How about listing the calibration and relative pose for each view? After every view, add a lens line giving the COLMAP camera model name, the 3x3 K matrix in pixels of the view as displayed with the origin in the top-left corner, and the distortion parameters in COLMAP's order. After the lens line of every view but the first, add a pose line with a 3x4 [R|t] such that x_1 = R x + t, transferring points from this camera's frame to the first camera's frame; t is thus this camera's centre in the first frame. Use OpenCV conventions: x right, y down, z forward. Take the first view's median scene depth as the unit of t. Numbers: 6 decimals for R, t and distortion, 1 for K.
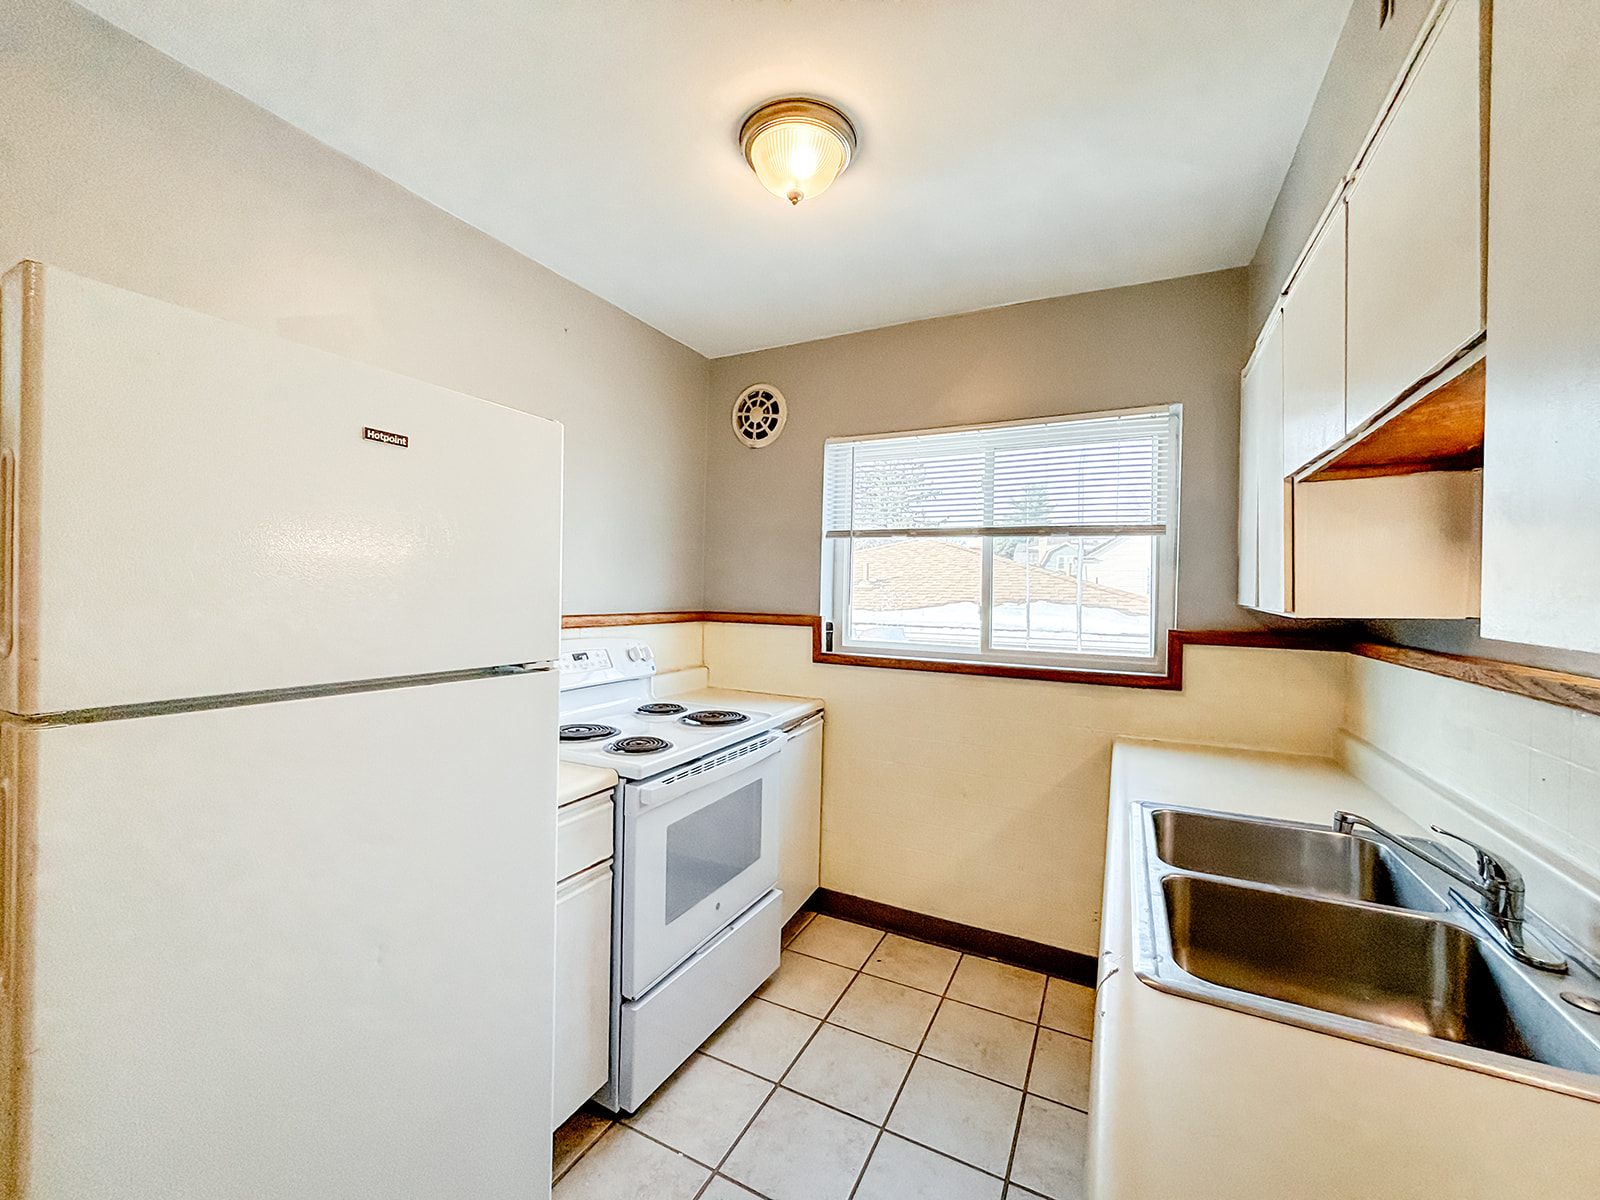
lens RADIAL K [[647.8, 0, 797.8], [0, 647.8, 595.6], [0, 0, 1]] dist [0.001085, 0.000488]
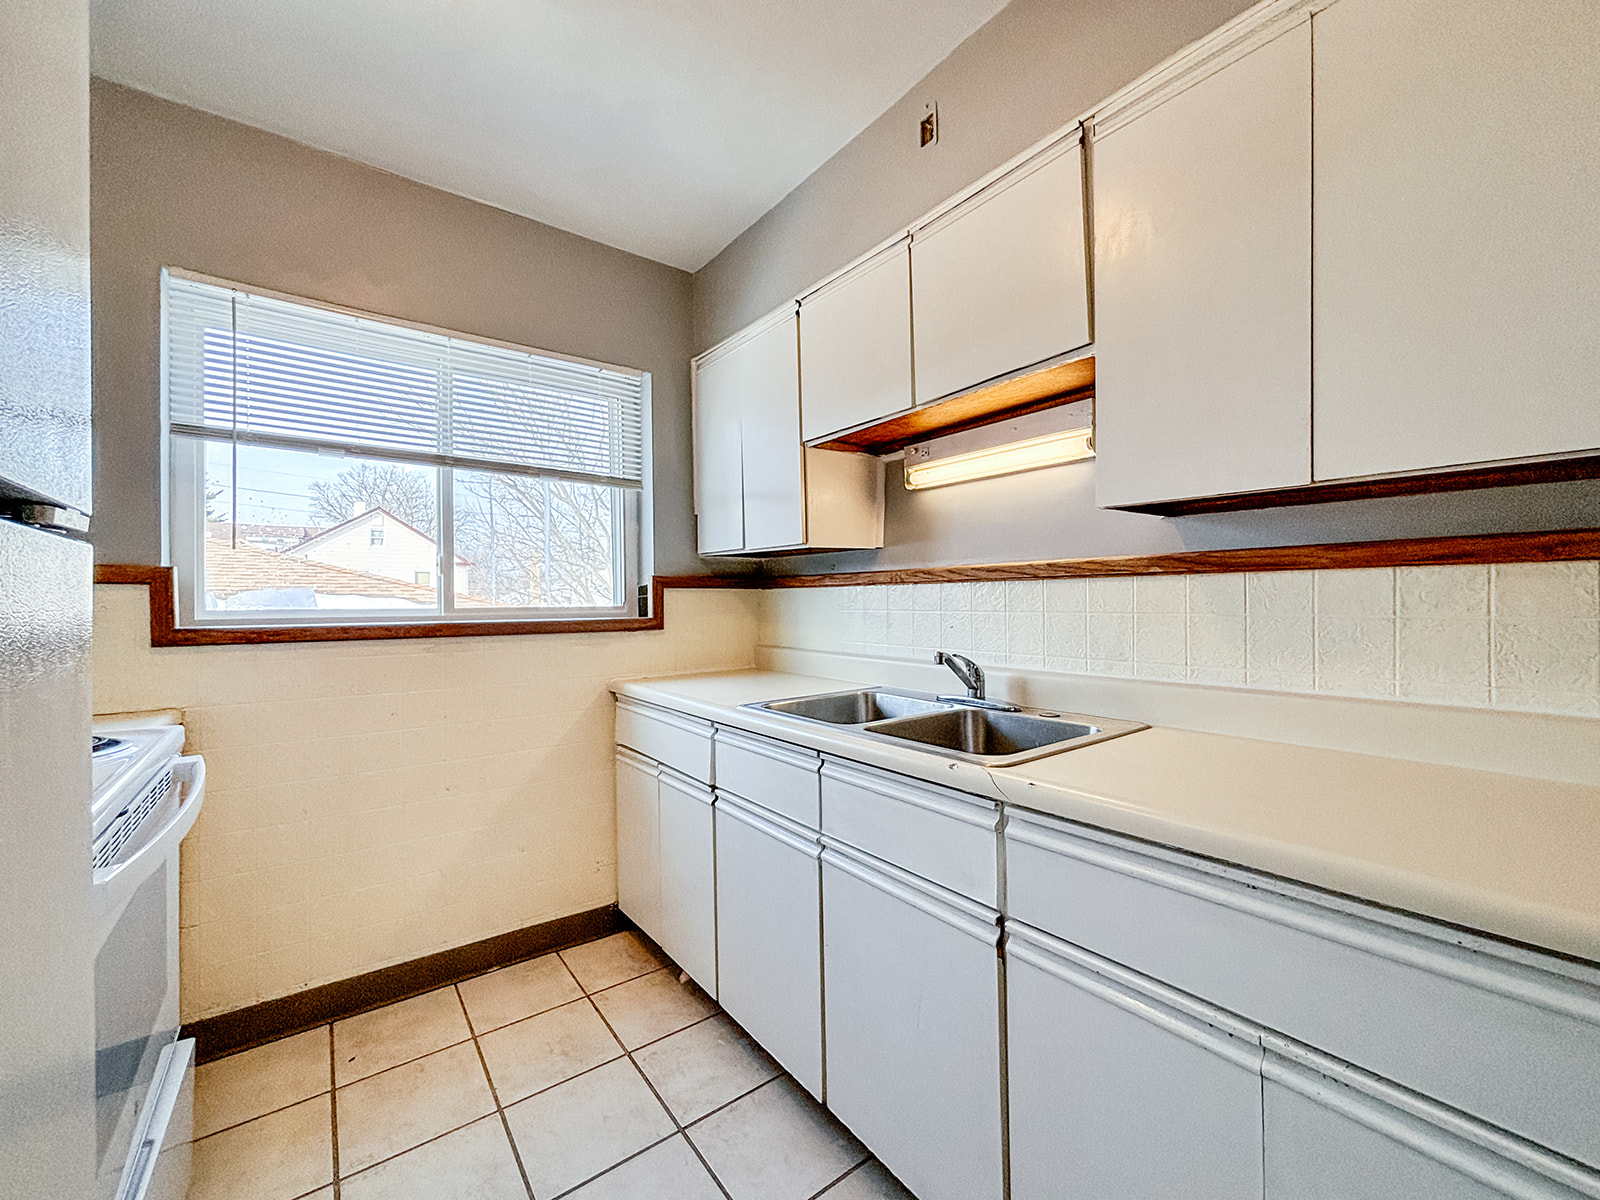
lens RADIAL K [[647.8, 0, 797.8], [0, 647.8, 595.6], [0, 0, 1]] dist [0.001085, 0.000488]
pose [[0.446731, -0.013416, 0.894568, -0.302547], [0.022155, 0.999747, 0.003930, 0.088423], [-0.894394, 0.018063, 0.446915, 0.290273]]
